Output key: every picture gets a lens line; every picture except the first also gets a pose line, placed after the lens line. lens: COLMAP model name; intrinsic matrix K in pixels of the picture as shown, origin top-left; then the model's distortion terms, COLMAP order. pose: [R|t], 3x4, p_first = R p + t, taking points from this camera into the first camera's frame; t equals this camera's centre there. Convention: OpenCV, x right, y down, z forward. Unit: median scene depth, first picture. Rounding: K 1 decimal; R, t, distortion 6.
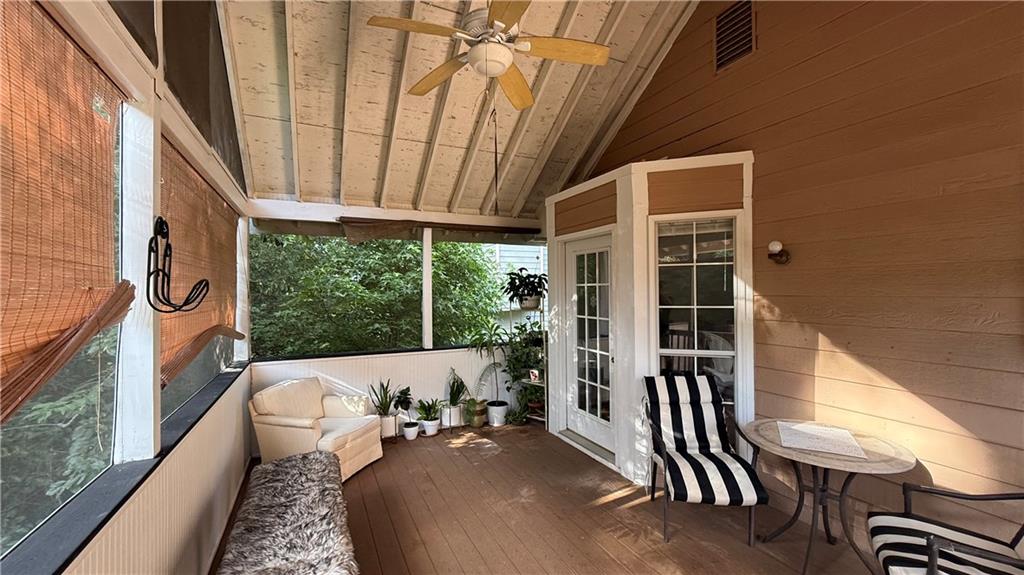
lens RADIAL K [[408.7, 0, 513.8], [0, 408.7, 286.6], [0, 0, 1]] dist [-0.011216, -0.000608]
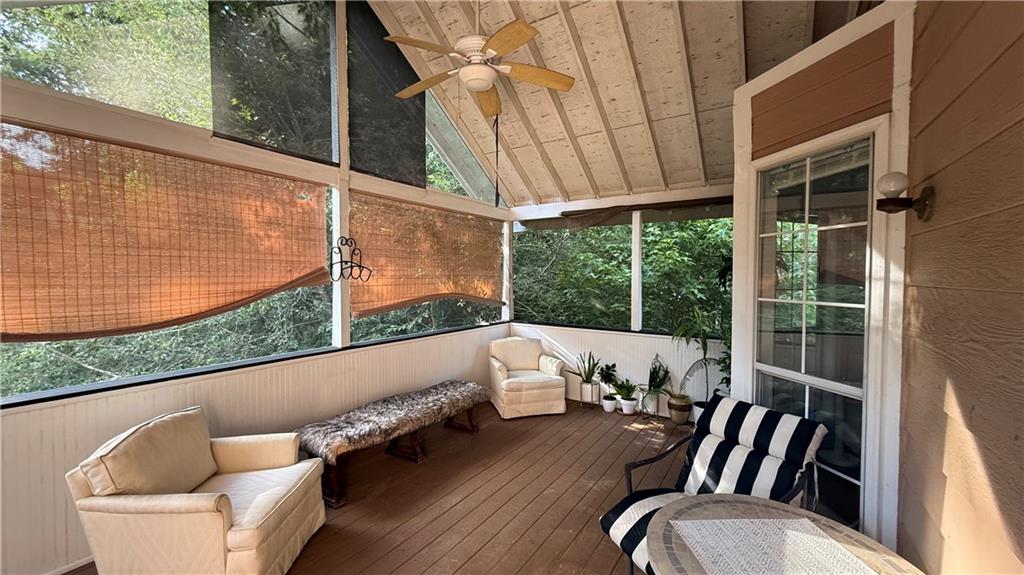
lens RADIAL K [[408.7, 0, 511.7], [0, 408.7, 285.2], [0, 0, 1]] dist [-0.011216, -0.000608]
pose [[0.514989, 0.029588, -0.856686, 0.534580], [0.003597, 0.999321, 0.036677, 0.001464], [0.857189, -0.021970, 0.514533, 0.237079]]
